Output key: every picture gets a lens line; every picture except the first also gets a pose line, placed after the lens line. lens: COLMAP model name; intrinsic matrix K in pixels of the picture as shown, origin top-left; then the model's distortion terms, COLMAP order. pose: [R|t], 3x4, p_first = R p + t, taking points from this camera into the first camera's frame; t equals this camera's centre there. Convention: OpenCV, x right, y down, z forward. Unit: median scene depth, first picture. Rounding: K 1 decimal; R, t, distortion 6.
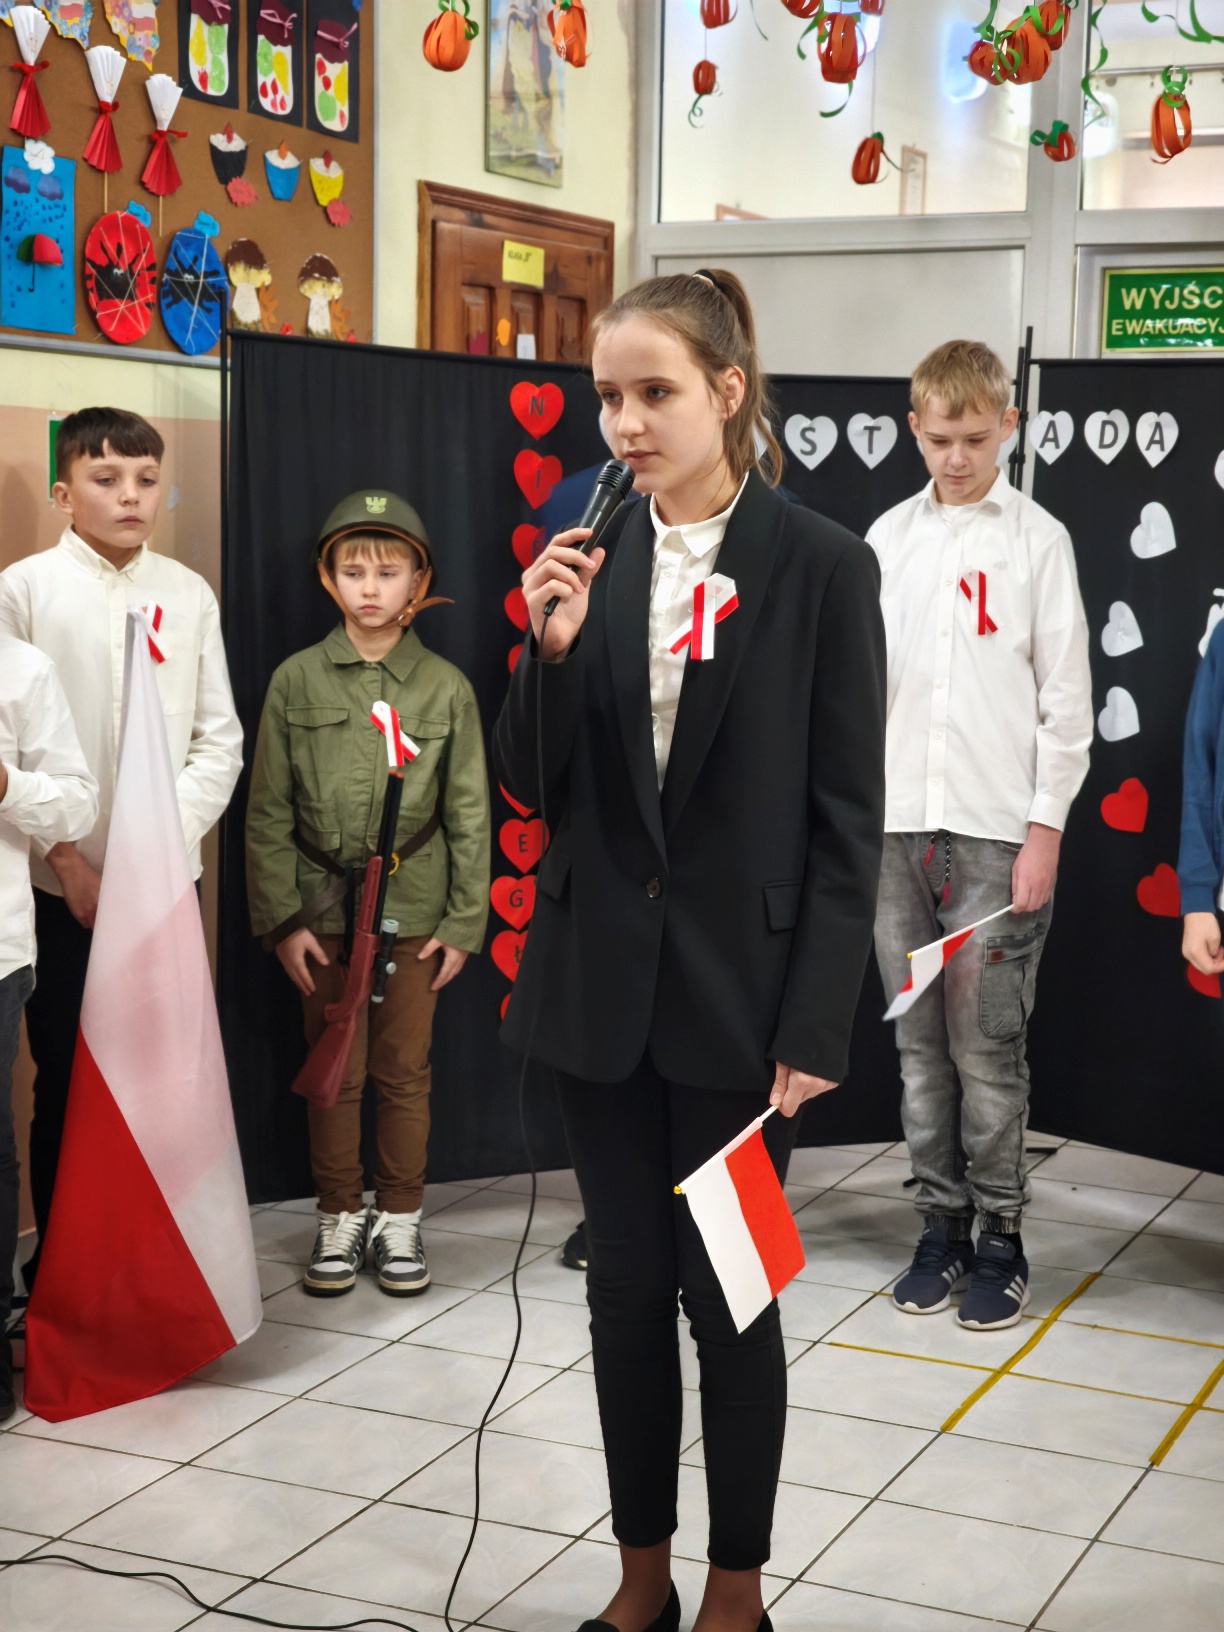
lens RADIAL K [[2664.7, 0, 623.7], [0, 2664.7, 810.0], [0, 0, 1]] dist [0.122327, 0.000000]
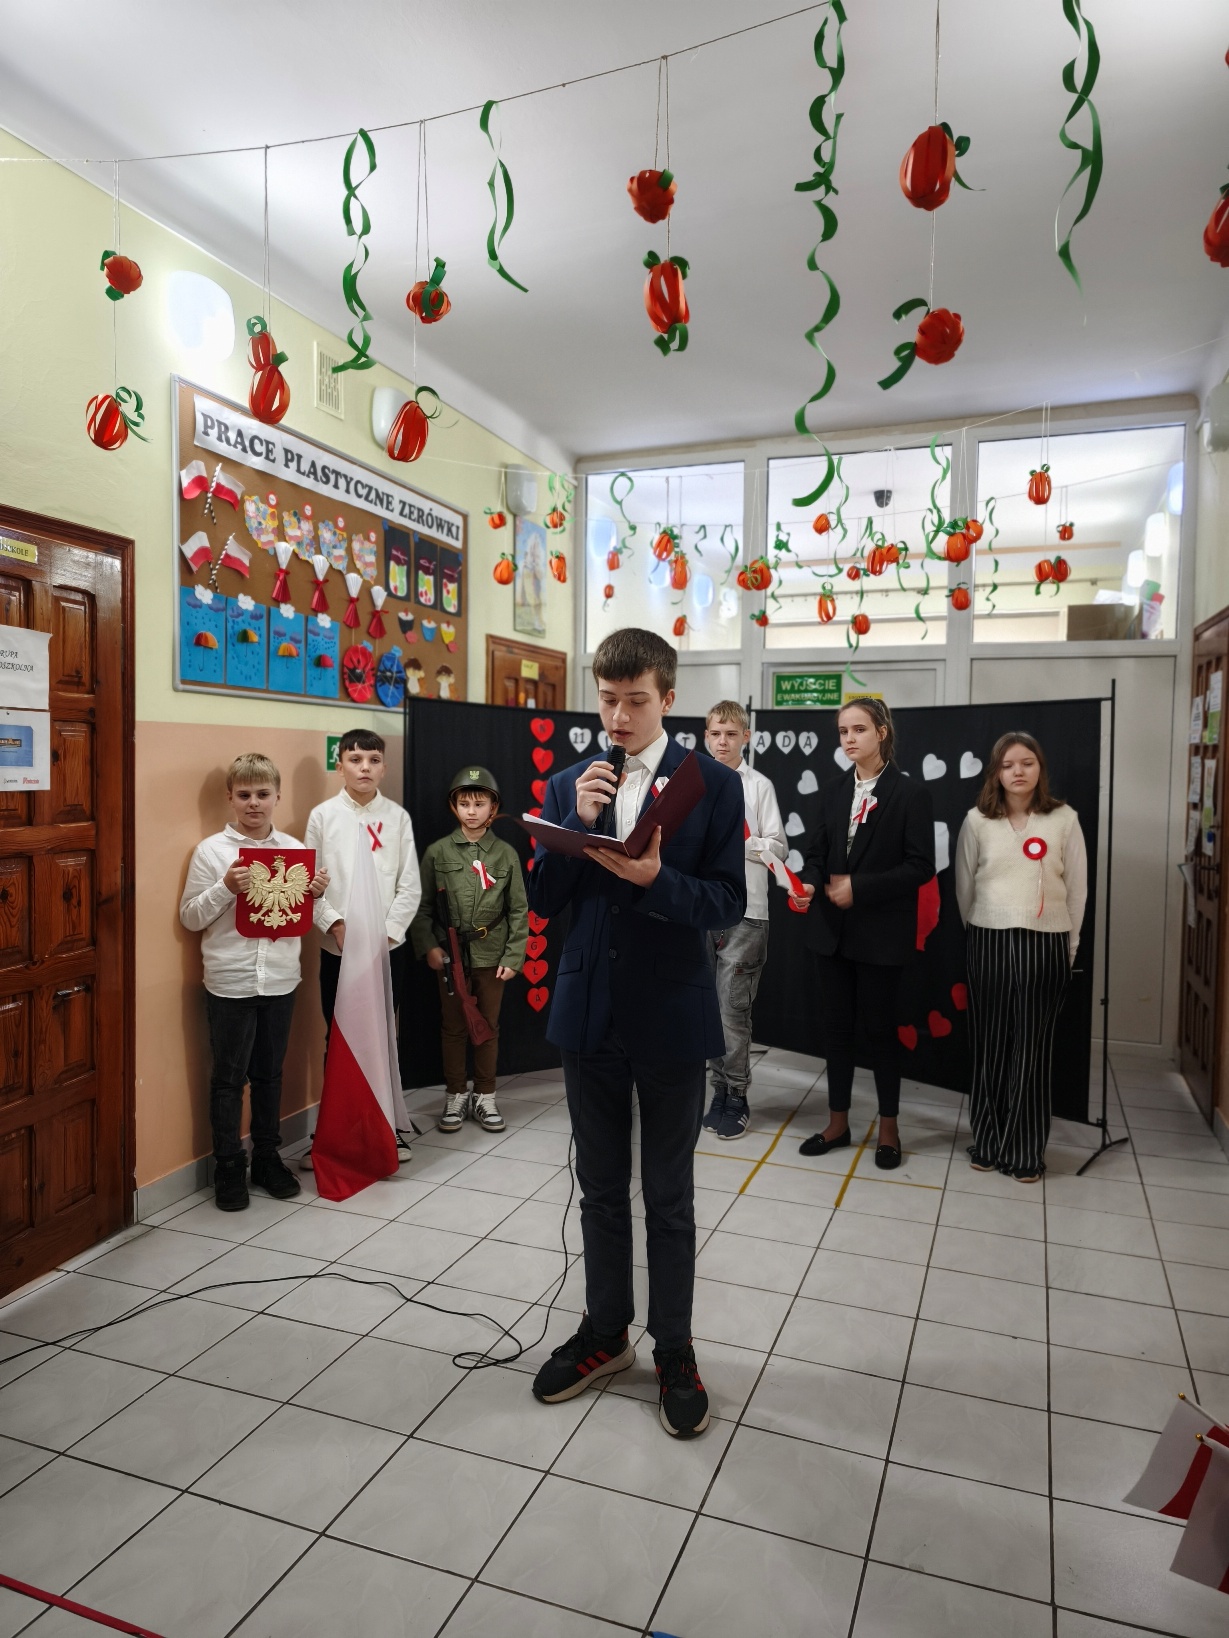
lens RADIAL K [[1073.2, 0, 607.6], [0, 1073.2, 824.1], [0, 0, 1]] dist [0.047141, -0.003850]
pose [[0.998375, -0.007615, 0.056466, -0.029115], [0.011281, 0.997828, -0.064897, -0.010061], [-0.055849, 0.065429, 0.996293, 0.089892]]
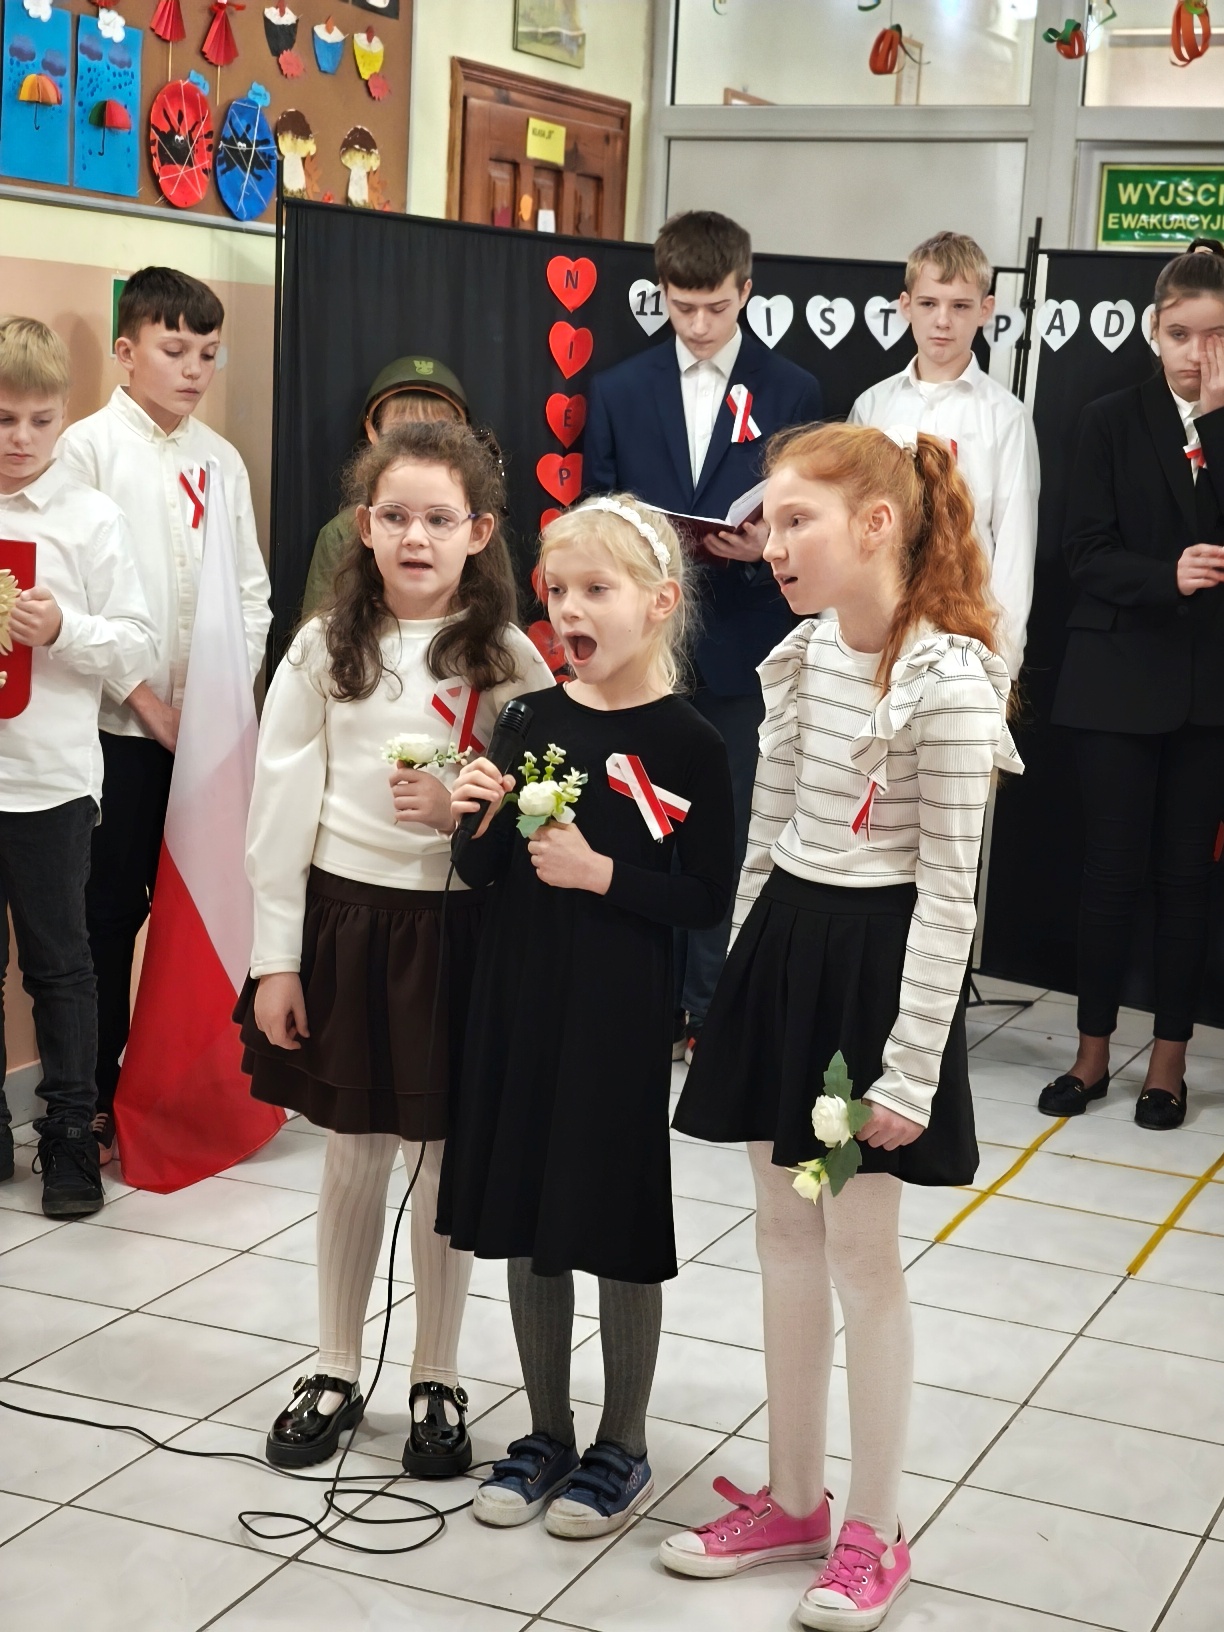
lens RADIAL K [[2664.7, 0, 615.7], [0, 2664.7, 796.3], [0, 0, 1]] dist [0.122327, 0.000000]
pose [[0.999442, 0.025999, 0.020968, -0.031435], [-0.026790, 0.998904, 0.038386, 0.010775], [-0.019947, -0.038926, 0.999043, -0.059459]]
